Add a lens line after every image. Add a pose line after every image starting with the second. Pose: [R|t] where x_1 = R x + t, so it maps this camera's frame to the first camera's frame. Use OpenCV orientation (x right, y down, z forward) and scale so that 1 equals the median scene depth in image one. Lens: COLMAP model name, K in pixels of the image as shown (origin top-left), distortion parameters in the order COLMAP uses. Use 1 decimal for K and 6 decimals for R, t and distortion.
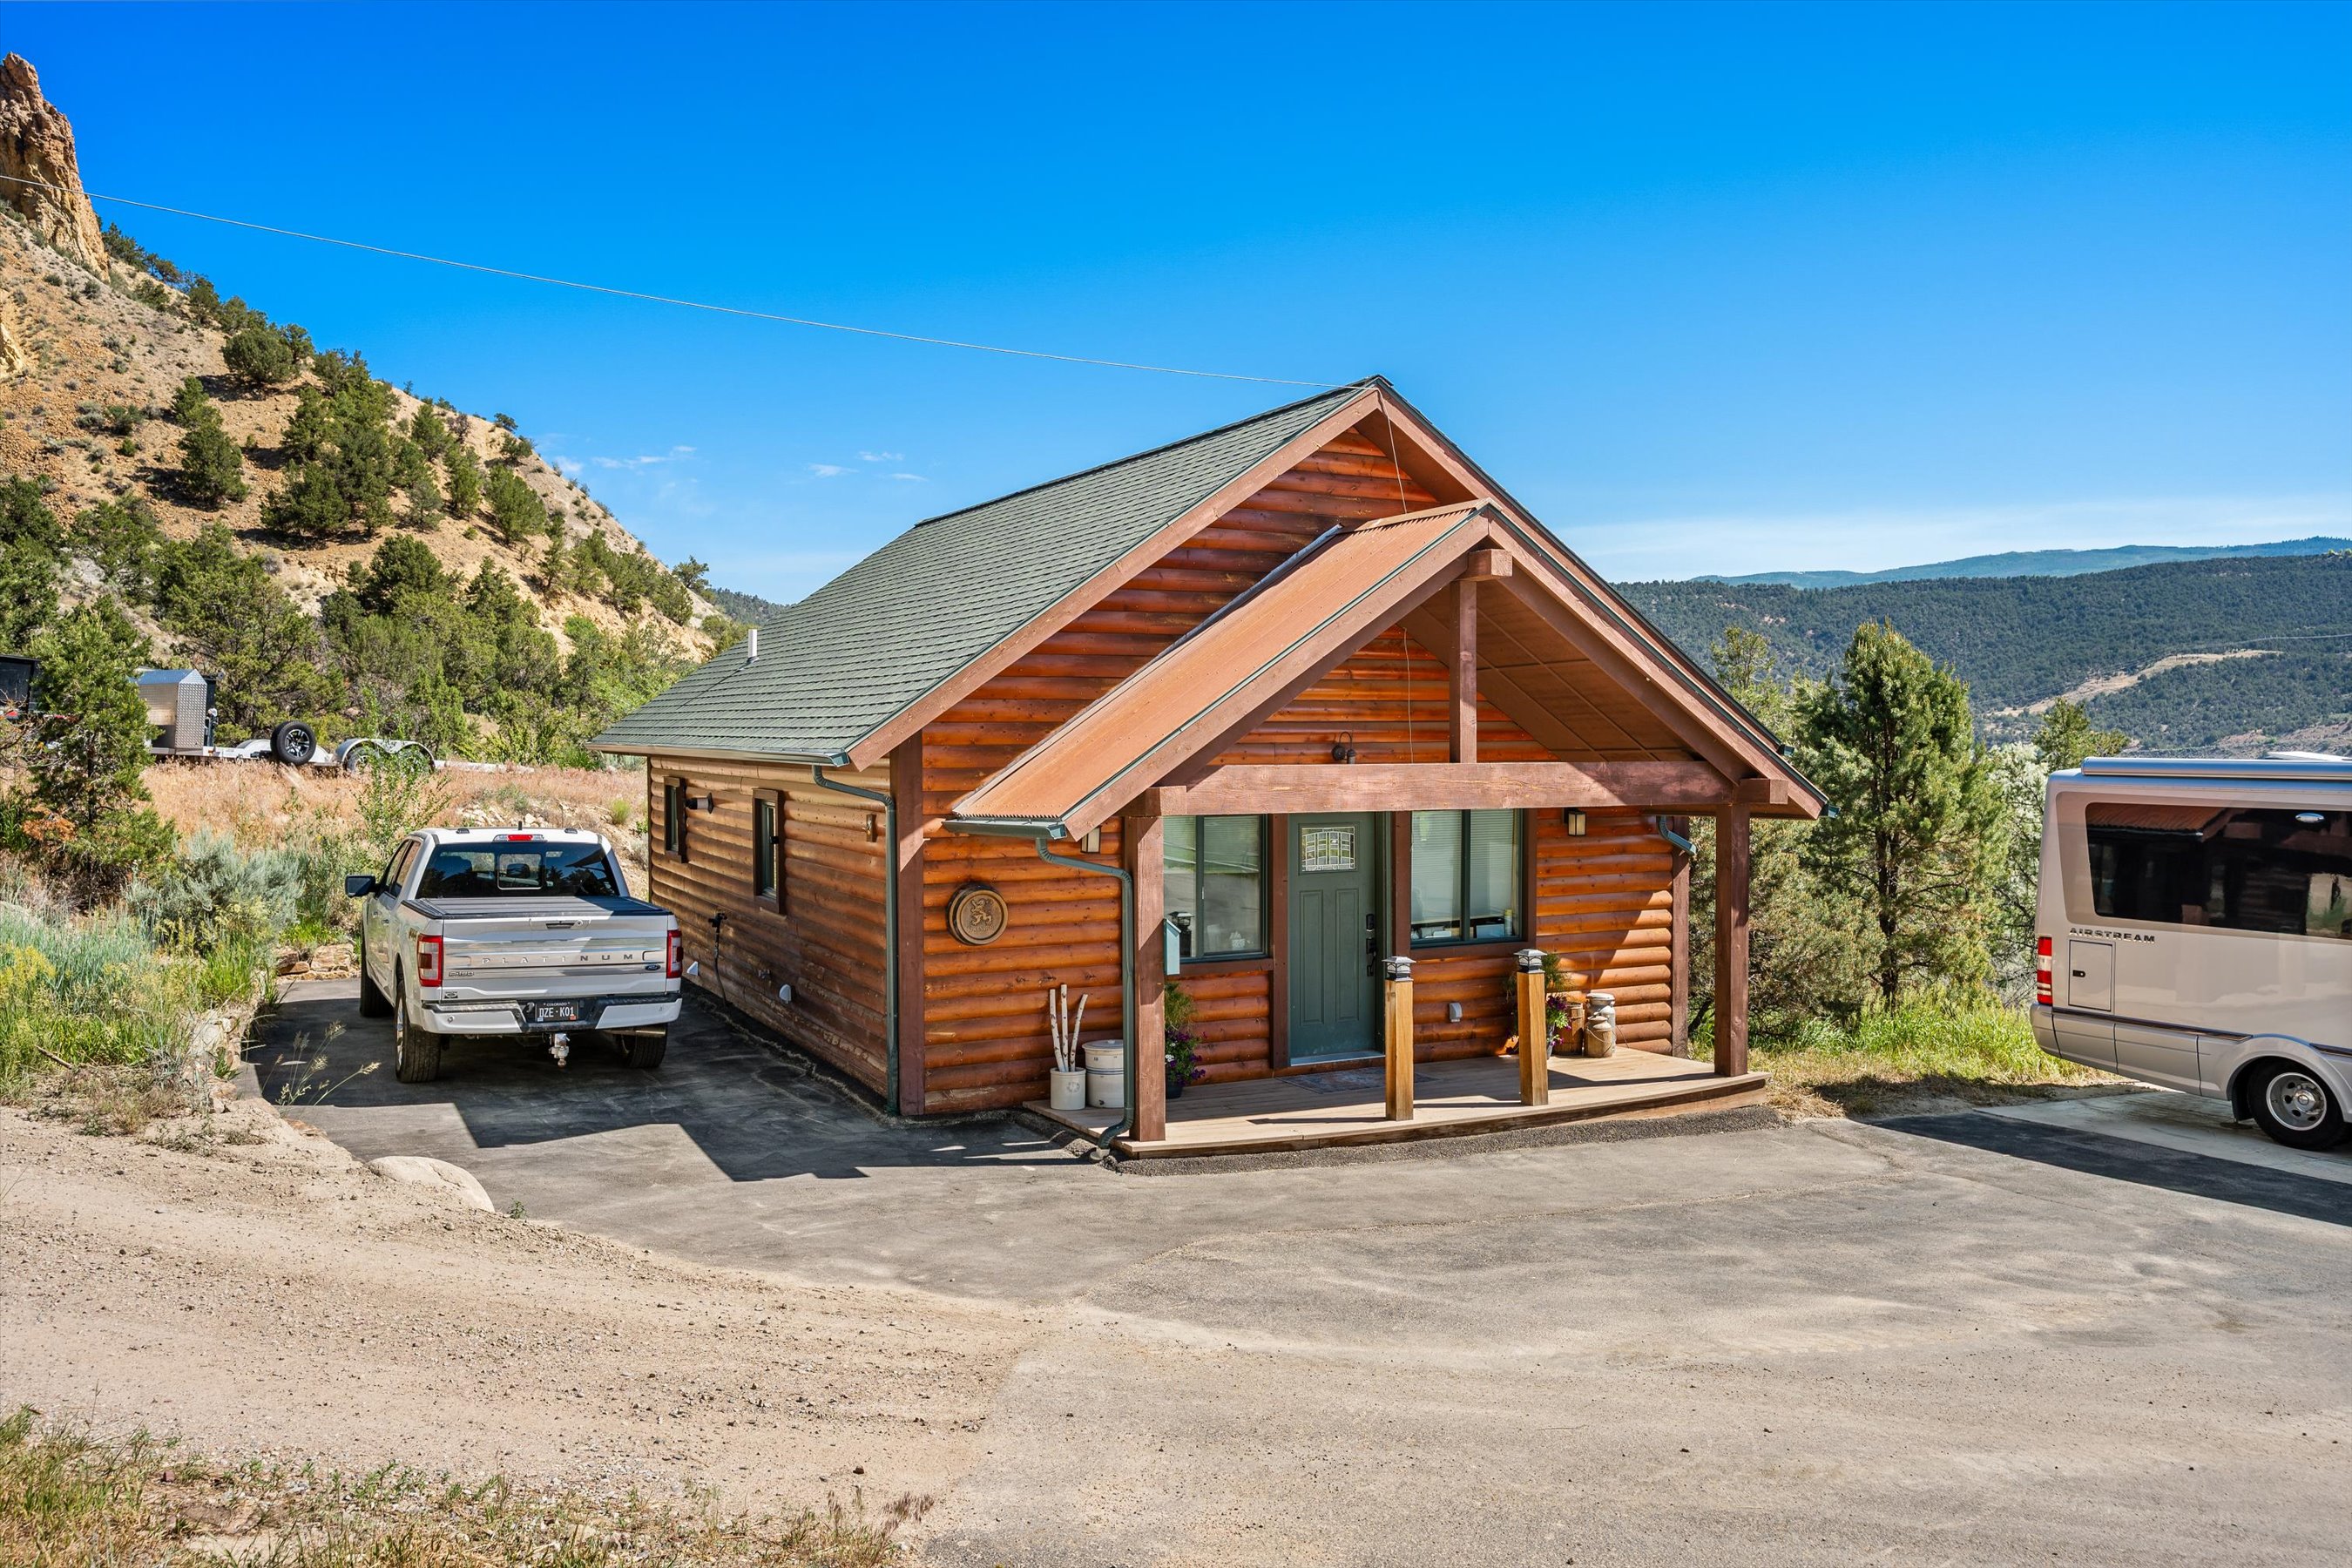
lens RADIAL K [[1750.7, 0, 1102.6], [0, 1750.7, 763.9], [0, 0, 1]] dist [0.028419, 0.006418]
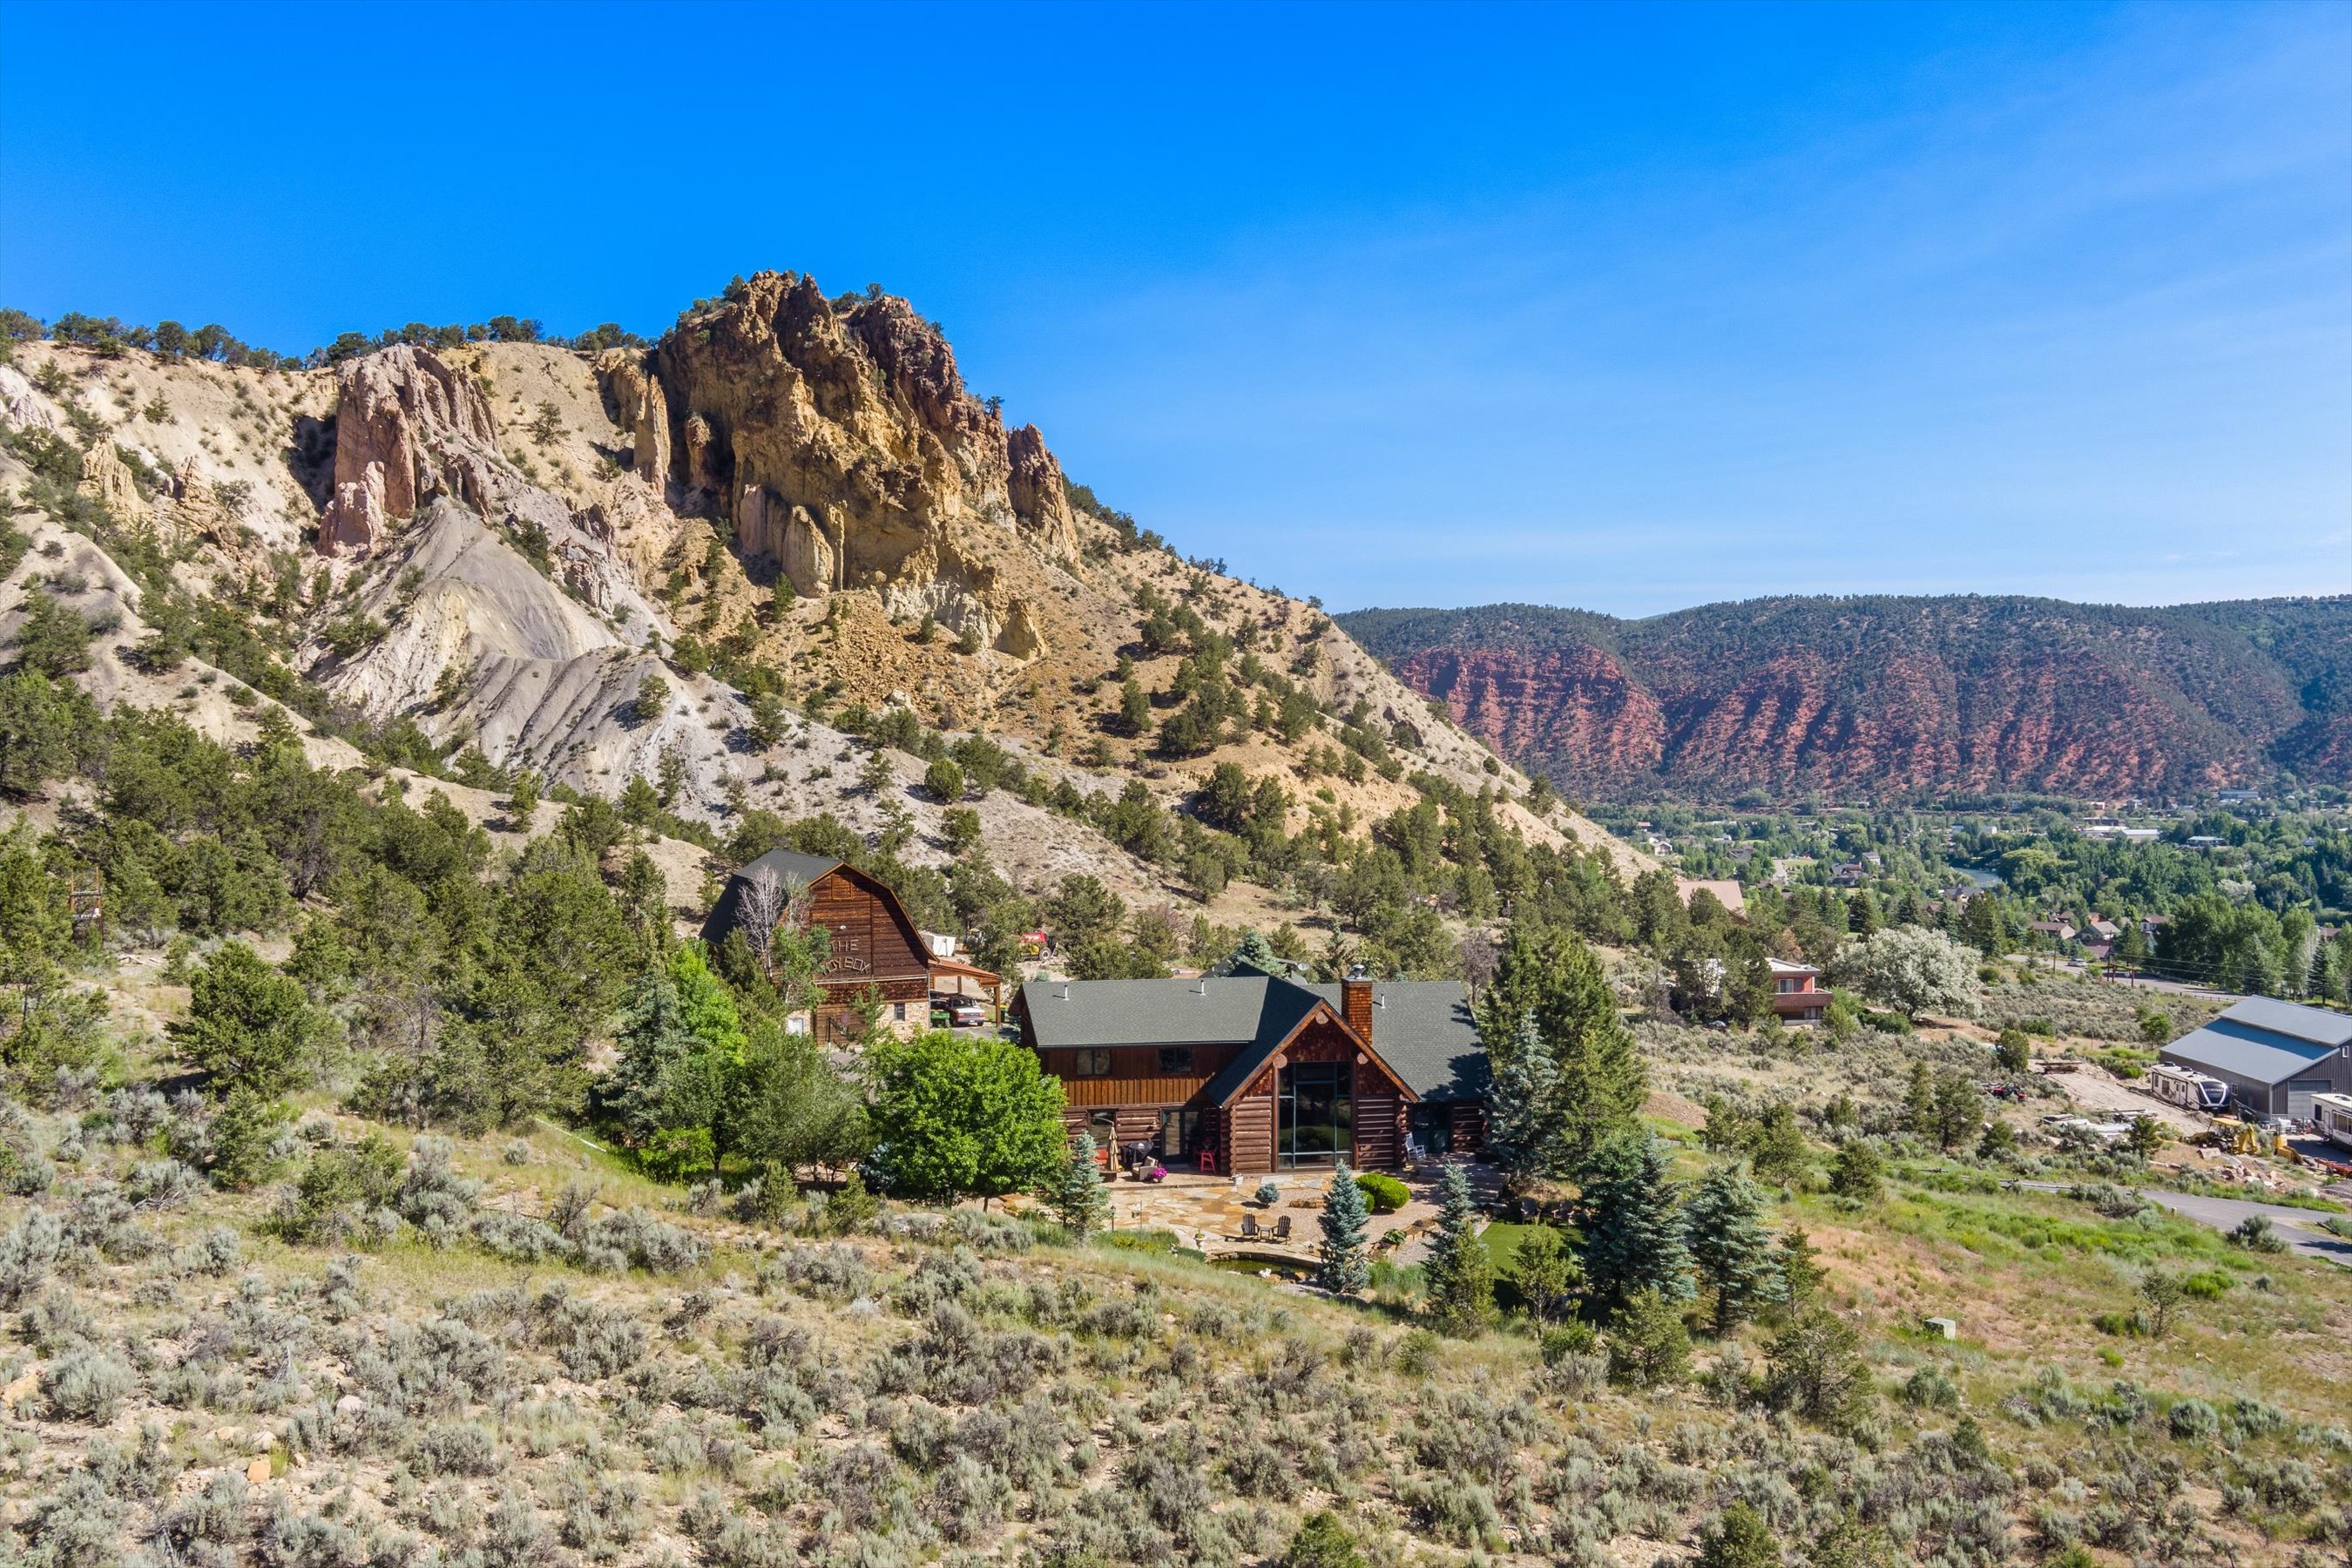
lens RADIAL K [[1868.3, 0, 1163.6], [0, 1868.3, 762.5], [0, 0, 1]] dist [-0.030377, 0.013230]
pose [[0.900973, -0.004102, -0.433857, 0.335430], [0.002069, 0.999985, -0.005157, -0.096647], [0.433871, 0.003748, 0.900967, -0.676031]]
